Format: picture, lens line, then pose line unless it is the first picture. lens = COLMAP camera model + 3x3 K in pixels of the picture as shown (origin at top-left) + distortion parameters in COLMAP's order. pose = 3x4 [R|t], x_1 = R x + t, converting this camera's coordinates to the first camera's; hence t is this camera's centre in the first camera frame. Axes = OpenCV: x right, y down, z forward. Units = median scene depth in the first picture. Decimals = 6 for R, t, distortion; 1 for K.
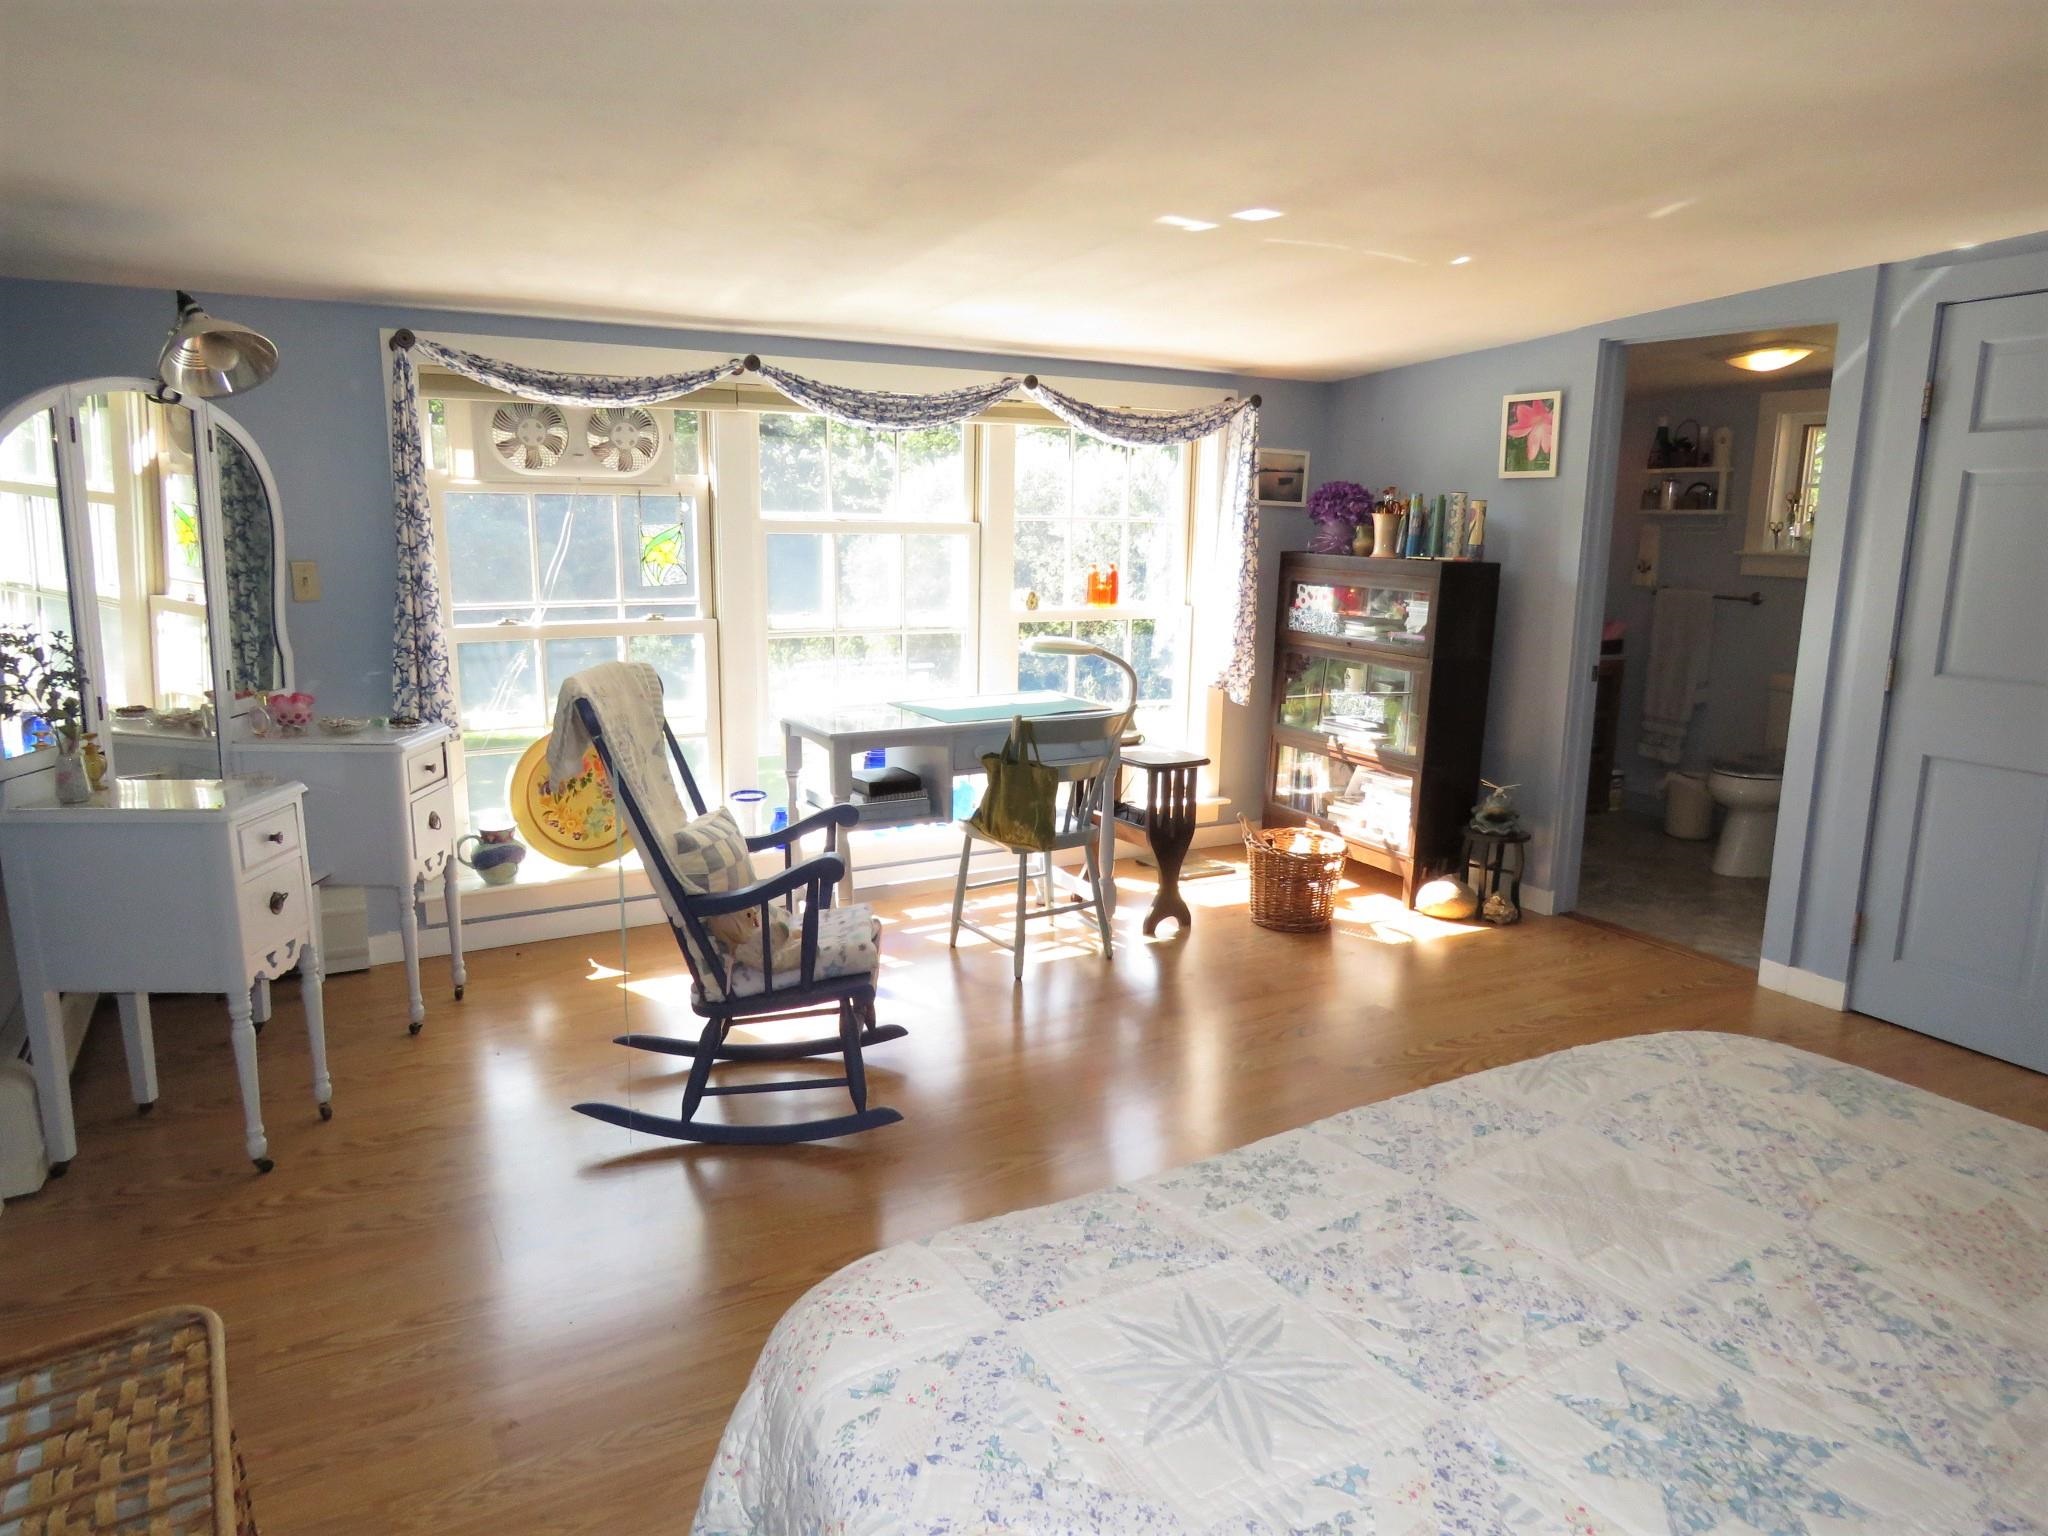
lens RADIAL K [[1305.6, 0, 1009.3], [0, 1305.6, 762.4], [0, 0, 1]] dist [-0.008130, 0.001114]
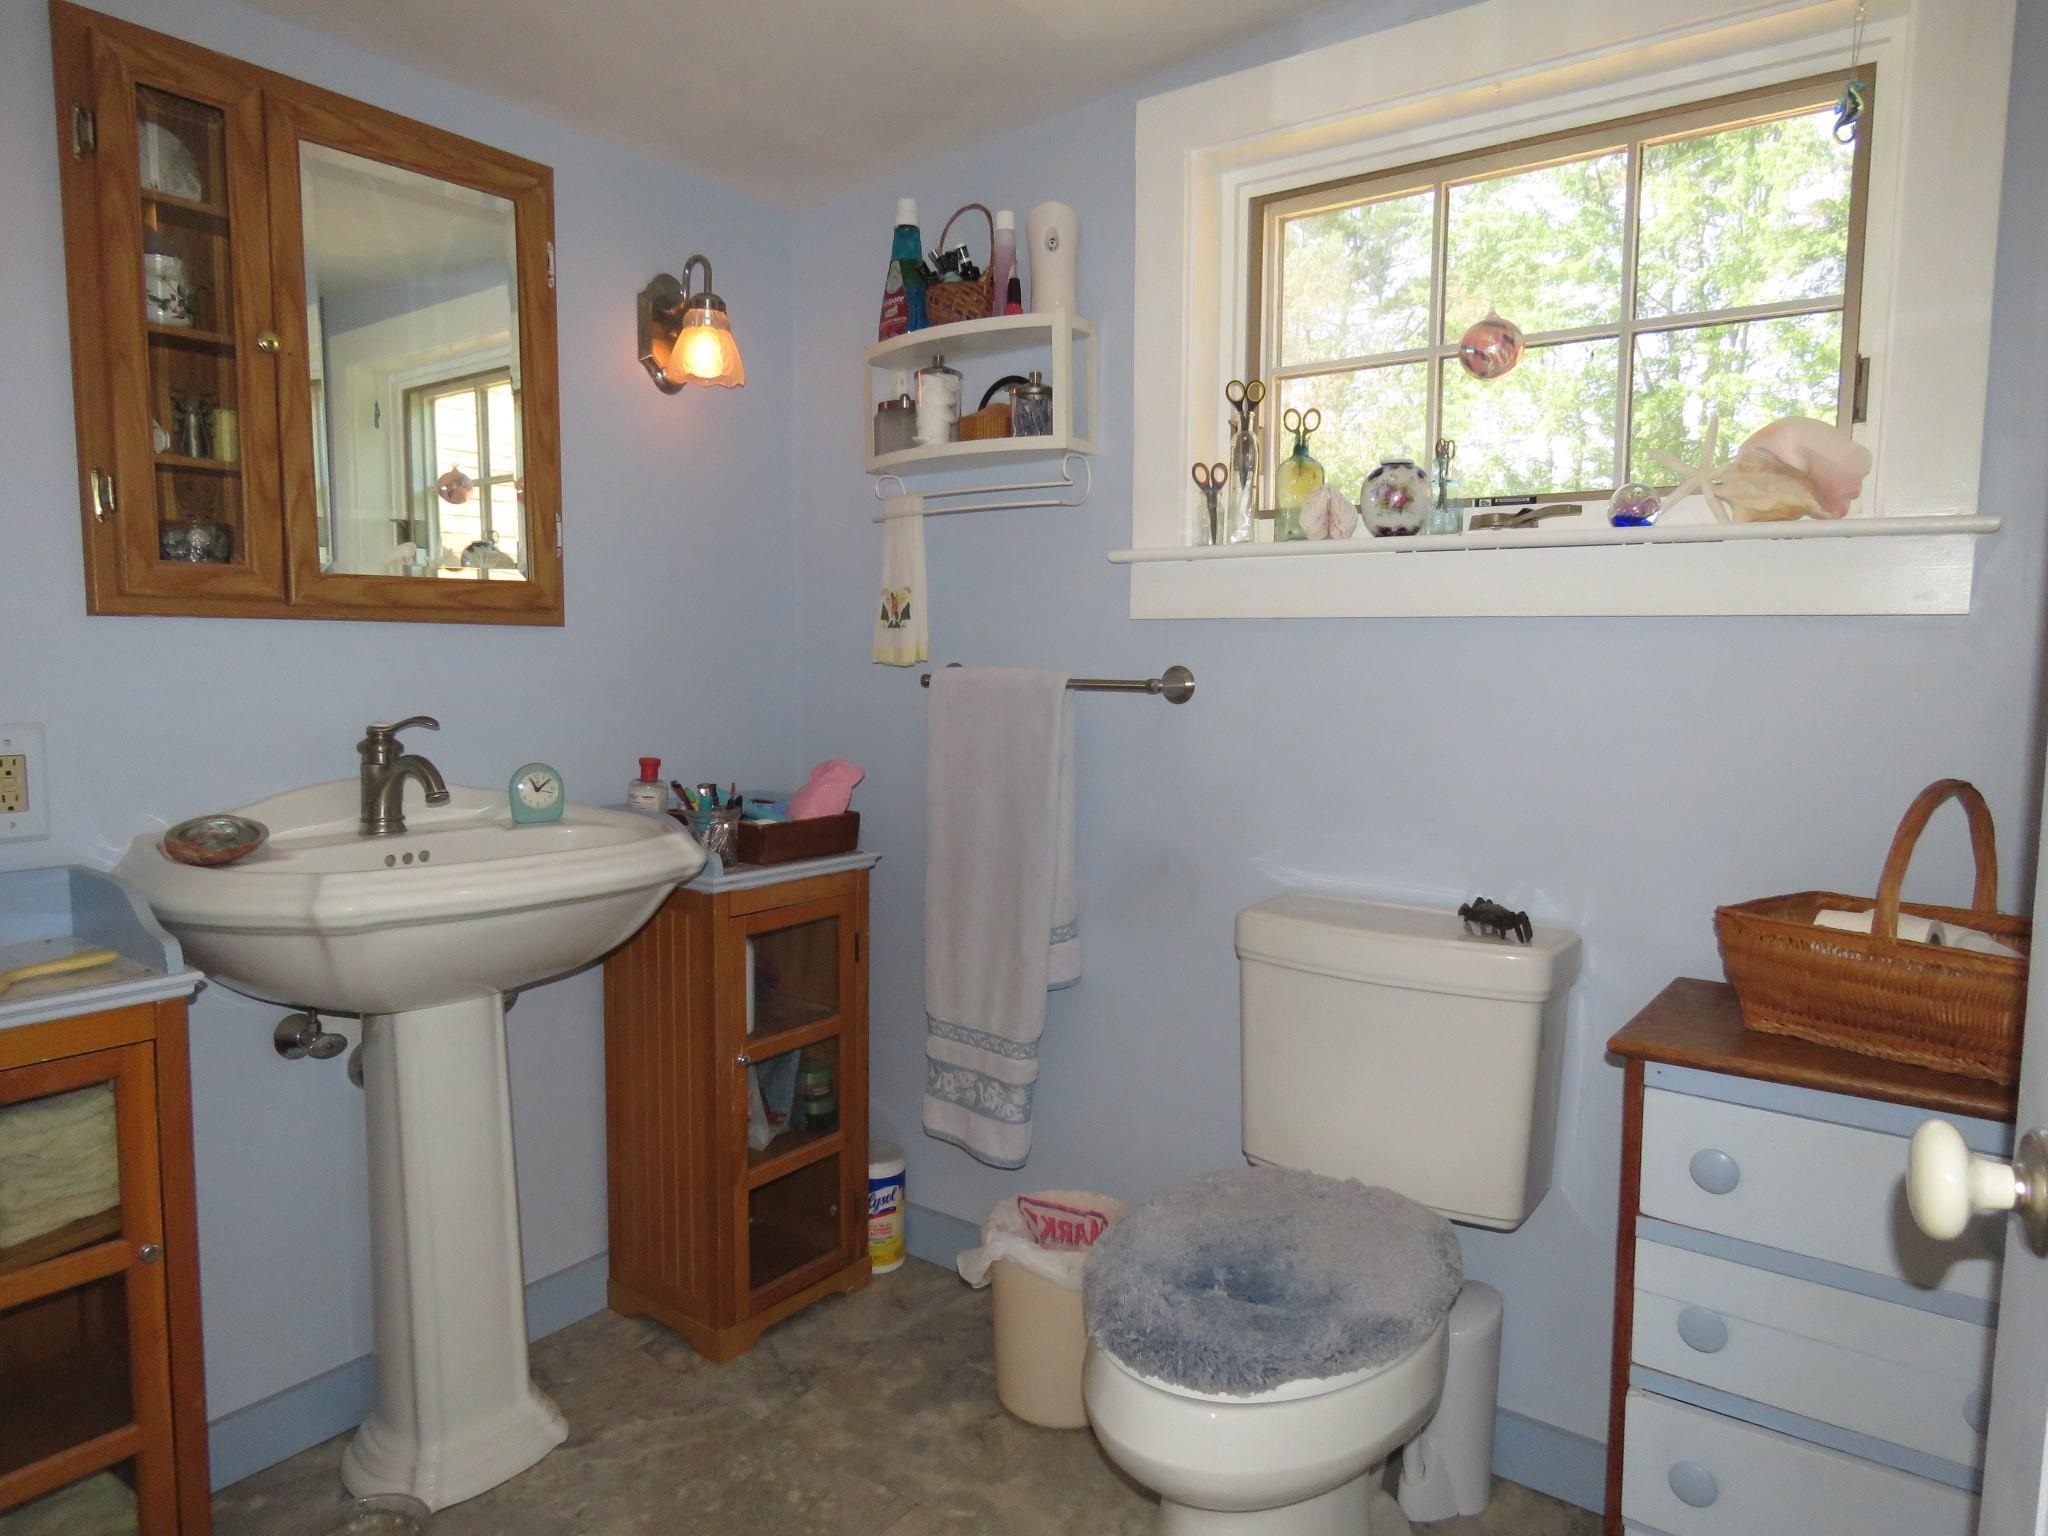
lens RADIAL K [[1305.6, 0, 1027.6], [0, 1305.6, 769.1], [0, 0, 1]] dist [-0.008130, 0.001114]
pose [[0.912111, -0.050286, 0.406848, 0.377988], [0.084546, 0.994187, -0.066663, -0.080478], [-0.401130, 0.095202, 0.911060, 0.671056]]
